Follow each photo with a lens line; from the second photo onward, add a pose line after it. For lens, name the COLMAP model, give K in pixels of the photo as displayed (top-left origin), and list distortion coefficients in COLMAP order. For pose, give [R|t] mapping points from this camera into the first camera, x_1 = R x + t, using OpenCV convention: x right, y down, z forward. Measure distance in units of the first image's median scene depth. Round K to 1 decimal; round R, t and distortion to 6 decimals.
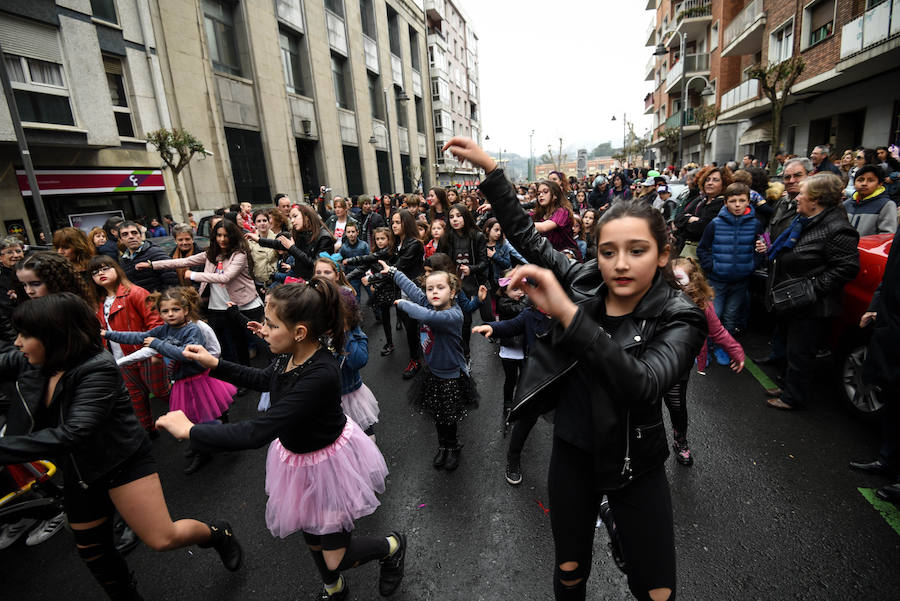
lens RADIAL K [[422.1, 0, 454.0], [0, 422.1, 301.9], [0, 0, 1]] dist [-0.001174, -0.025765]
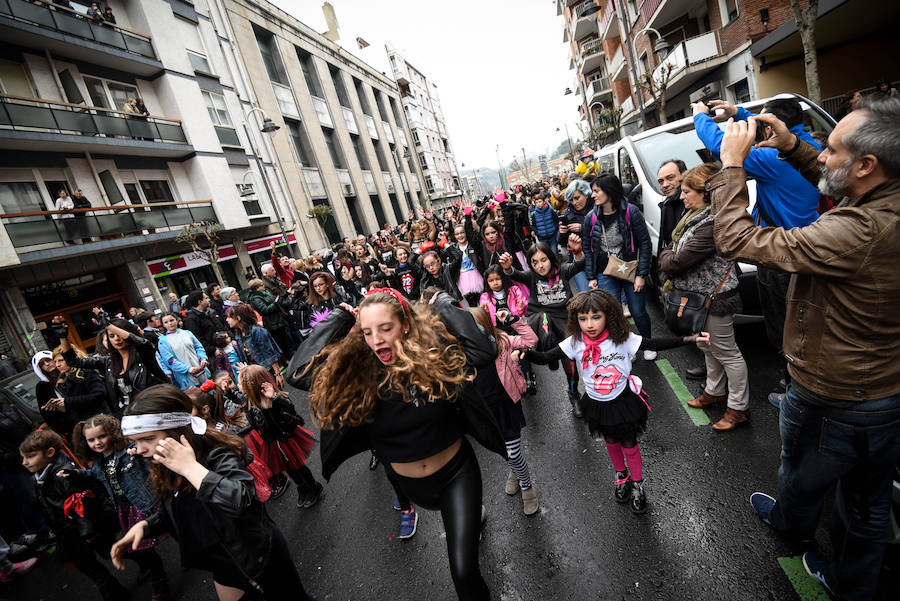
lens RADIAL K [[414.1, 0, 451.0], [0, 414.1, 311.1], [0, 0, 1]] dist [-0.015125, -0.021131]
pose [[0.977222, -0.211999, -0.009716, -0.040814], [0.211677, 0.976969, -0.026910, 0.066151], [0.015197, 0.024240, 0.999591, -0.239175]]
